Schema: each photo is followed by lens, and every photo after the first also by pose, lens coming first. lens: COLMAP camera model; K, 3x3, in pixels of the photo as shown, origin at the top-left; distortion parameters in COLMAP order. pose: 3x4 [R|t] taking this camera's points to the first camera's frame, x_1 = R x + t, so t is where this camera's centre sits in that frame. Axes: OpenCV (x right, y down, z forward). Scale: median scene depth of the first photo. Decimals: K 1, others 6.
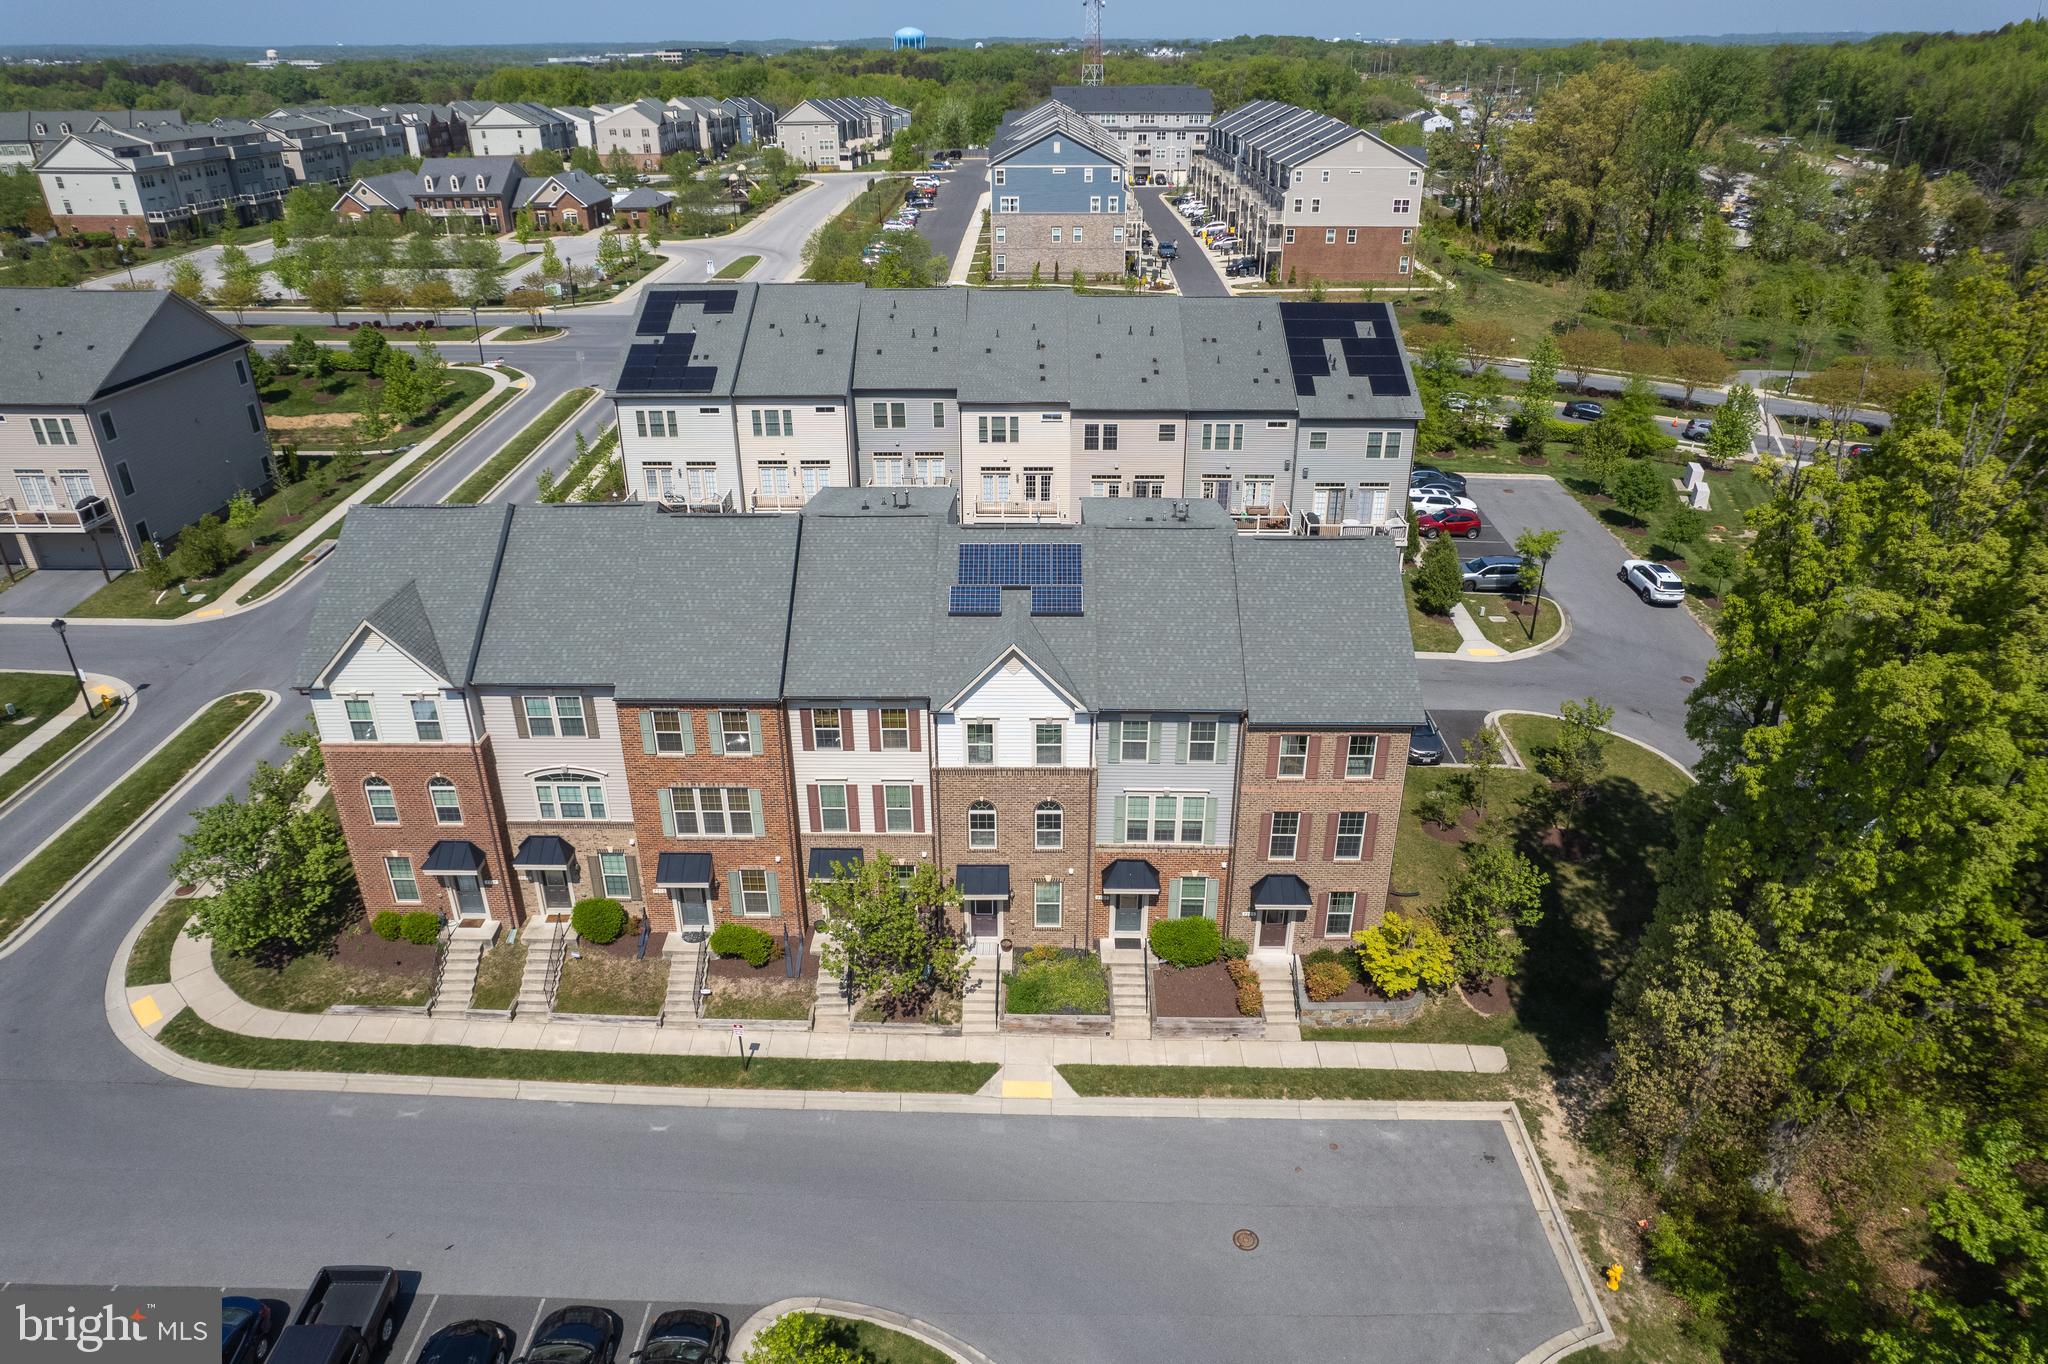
lens RADIAL K [[1316.0, 0, 974.9], [0, 1316.0, 608.4], [0, 0, 1]] dist [-0.040852, -0.001972]
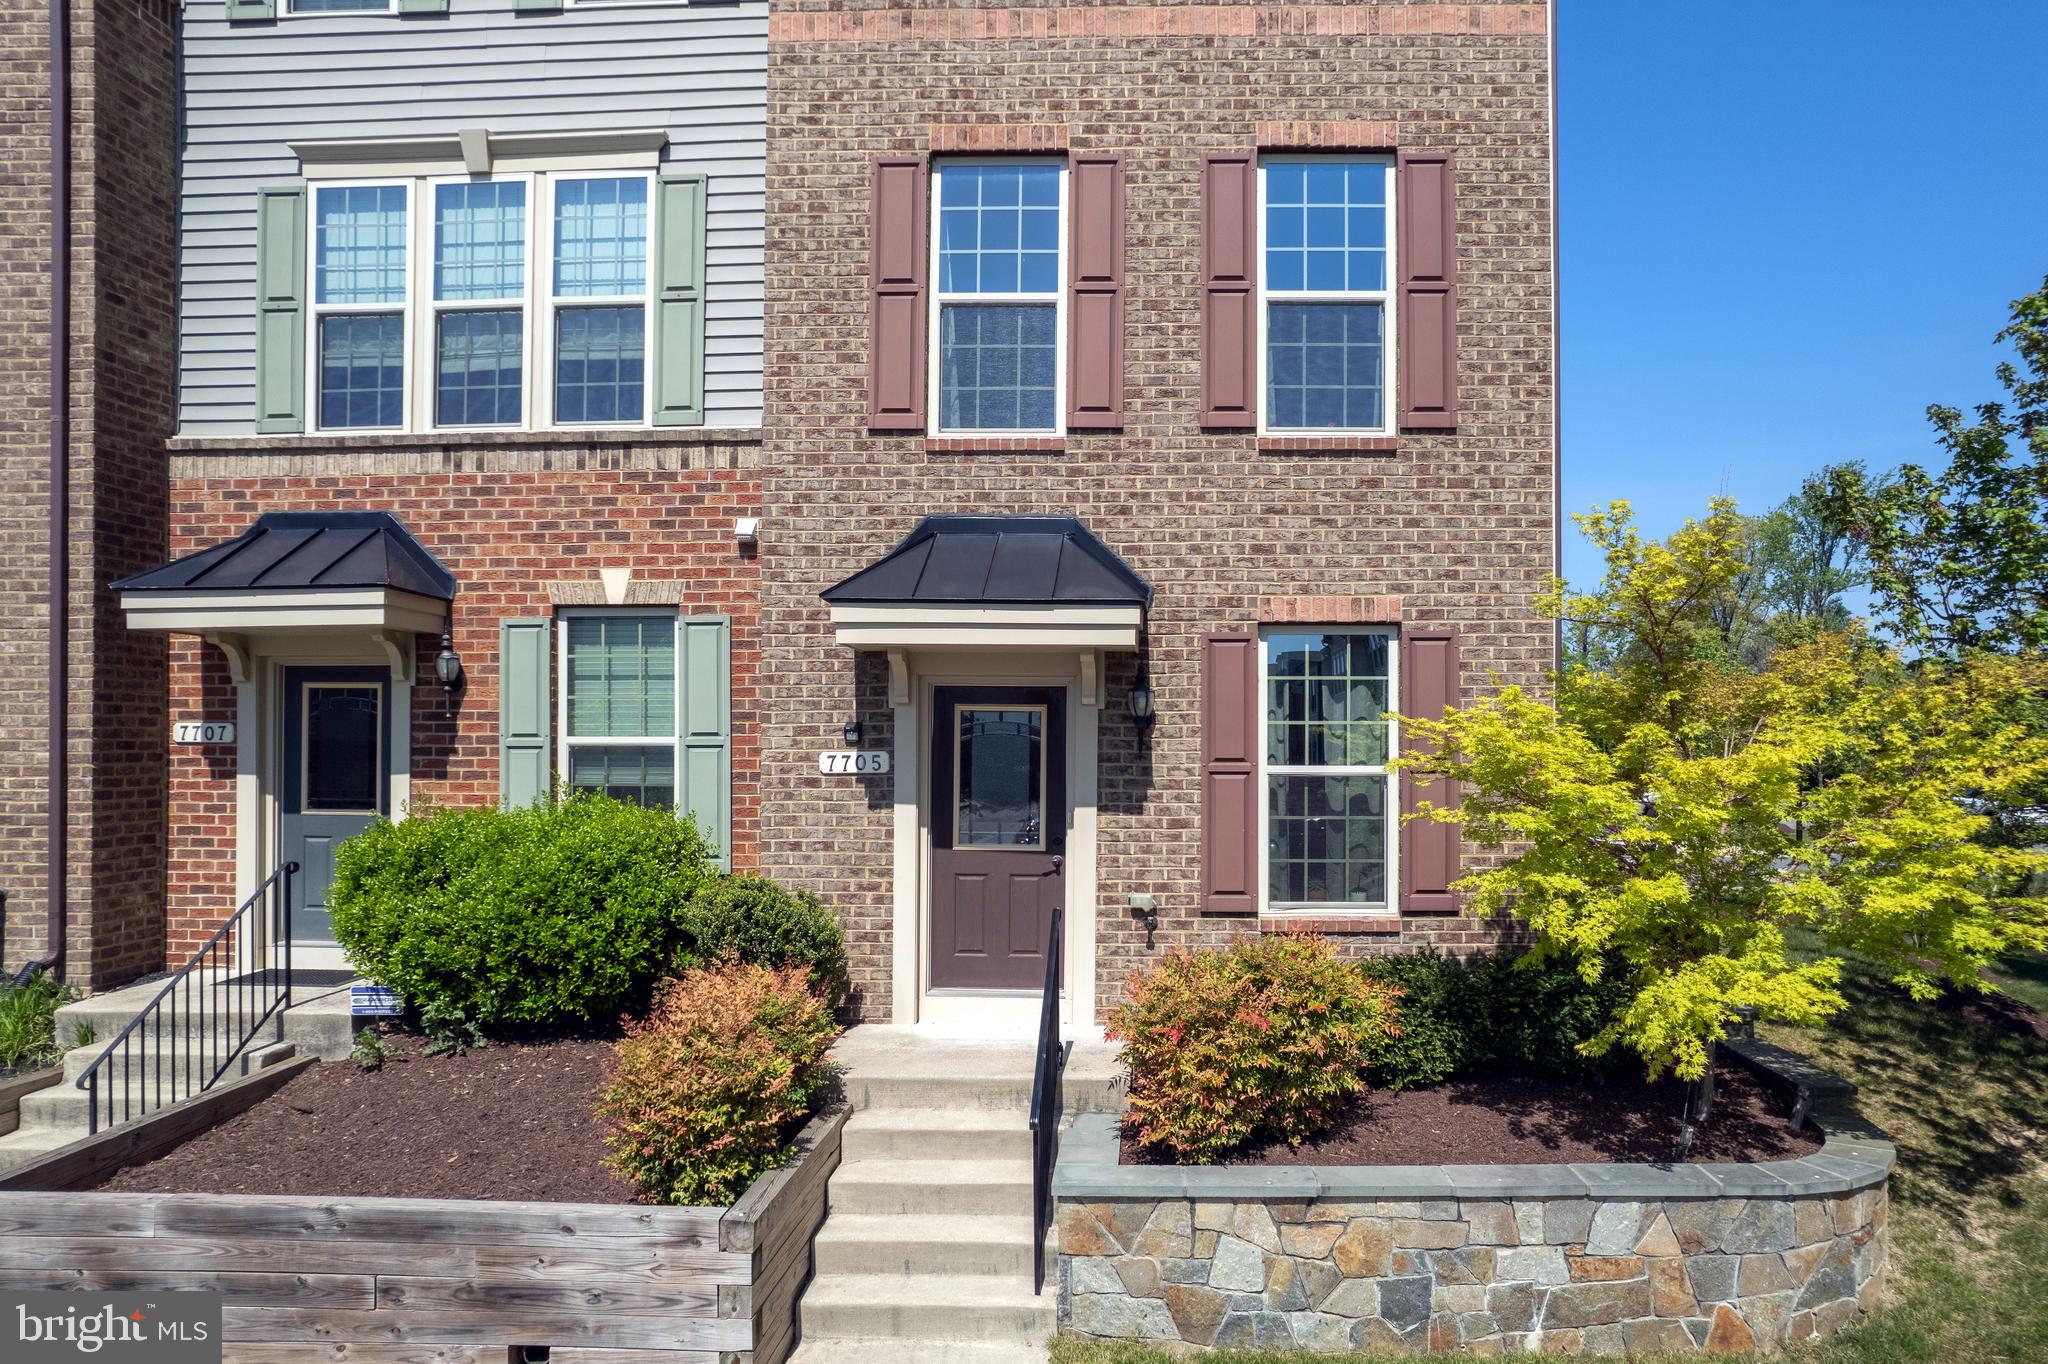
lens RADIAL K [[1334.3, 0, 1061.9], [0, 1334.3, 680.4], [0, 0, 1]] dist [-0.072218, 0.067703]
pose [[0.999743, 0.010785, -0.019956, 0.248120], [-0.018351, 0.901672, -0.432030, 0.310977], [0.013335, 0.432285, 0.901638, 0.834403]]
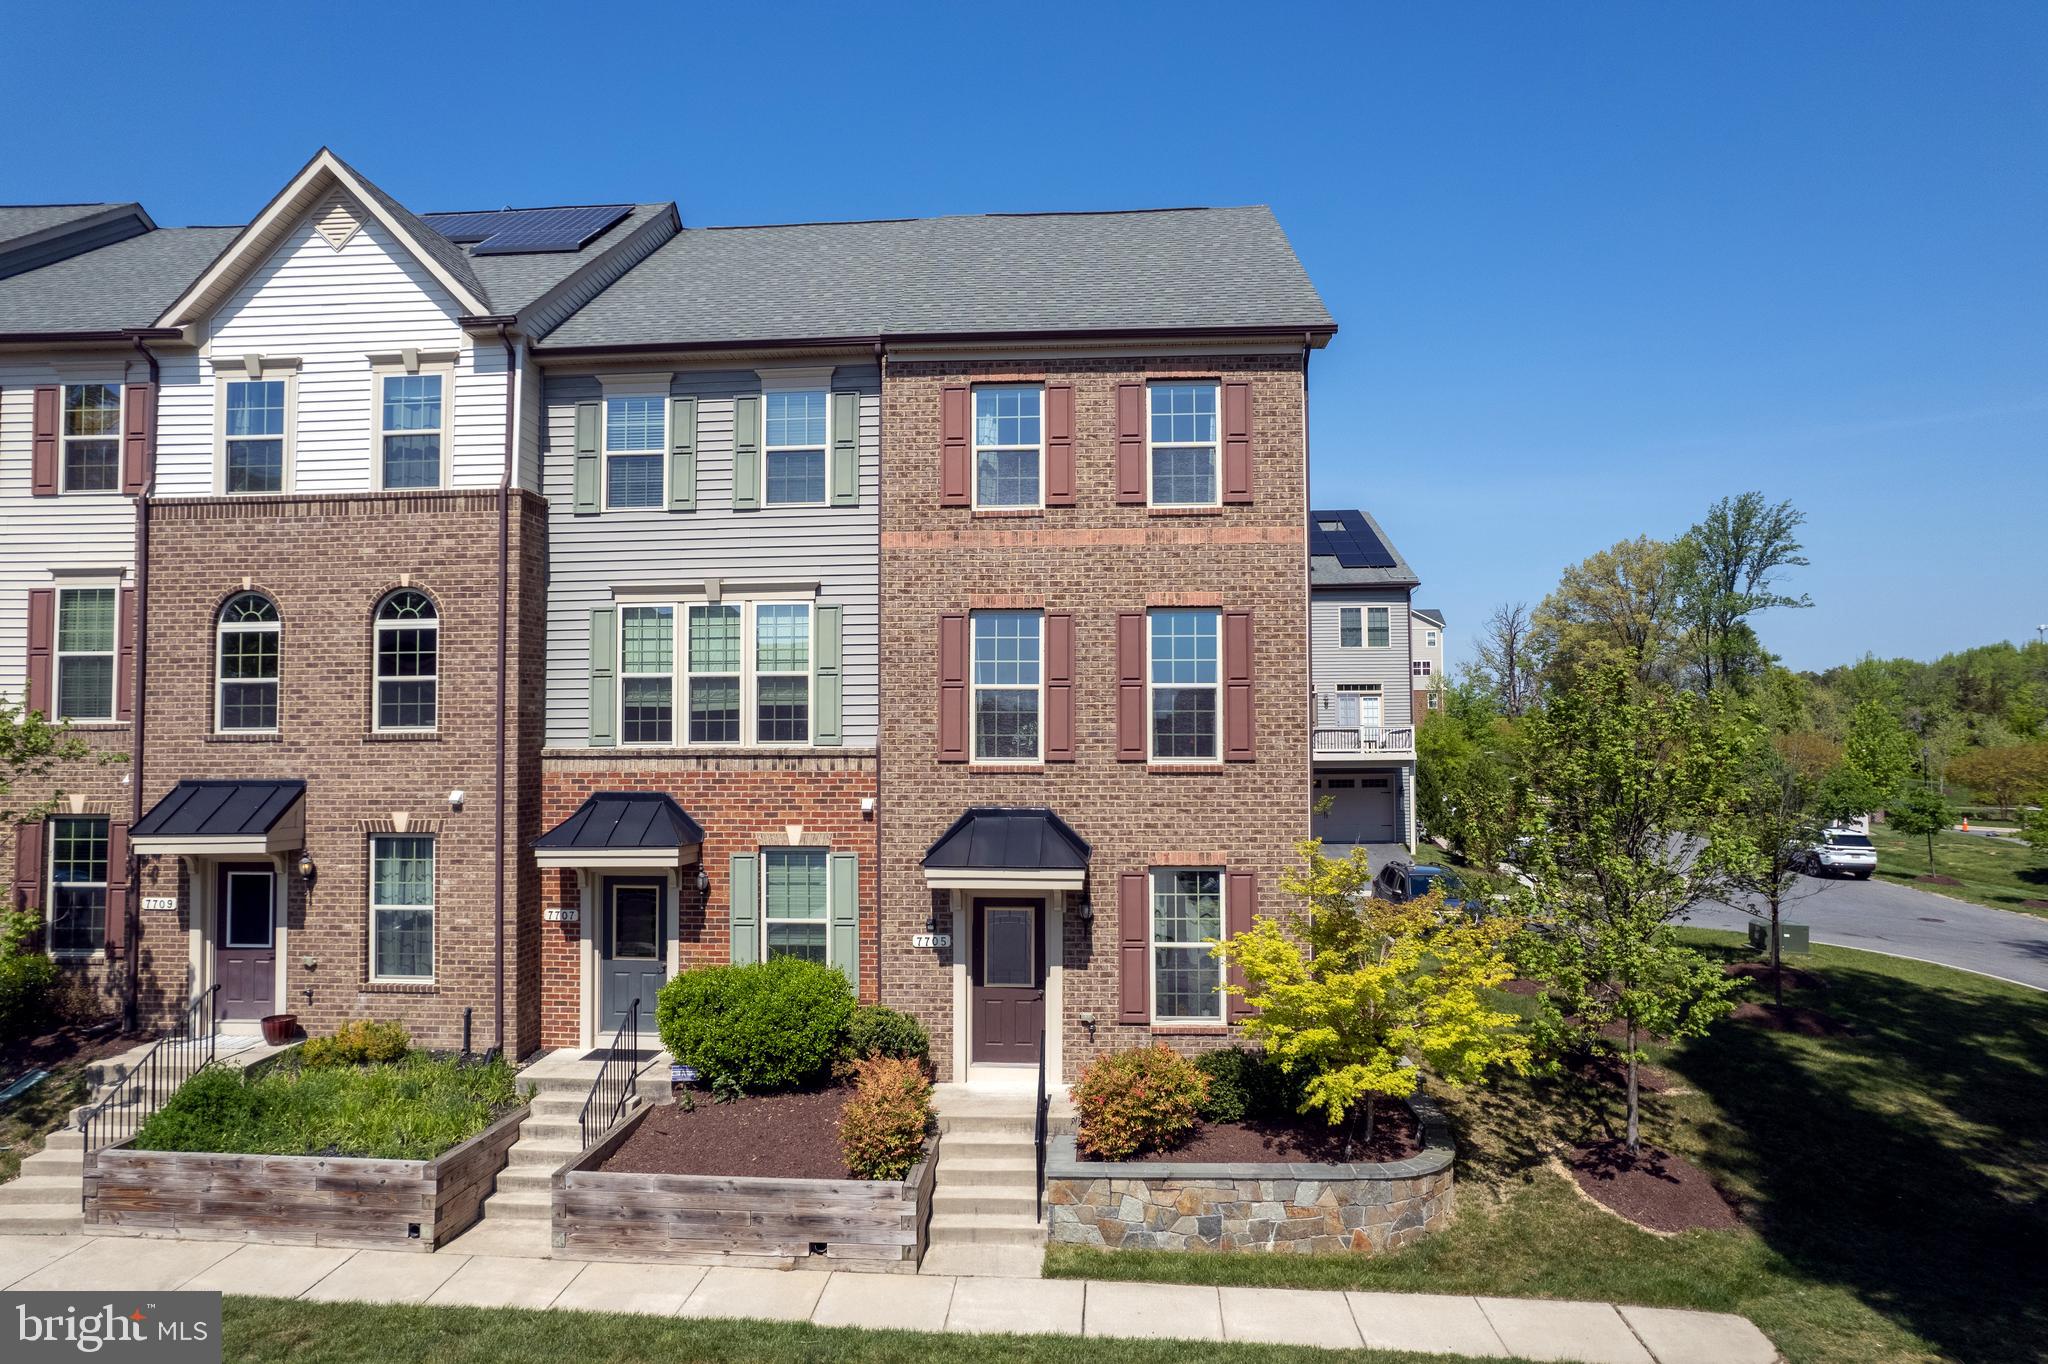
lens RADIAL K [[1316.0, 0, 974.9], [0, 1316.0, 608.4], [0, 0, 1]] dist [-0.040852, -0.001972]
pose [[0.998721, 0.002630, -0.050501, 0.243372], [-0.026067, 0.882524, -0.469545, 0.326298], [0.043333, 0.470261, 0.881463, 0.651775]]
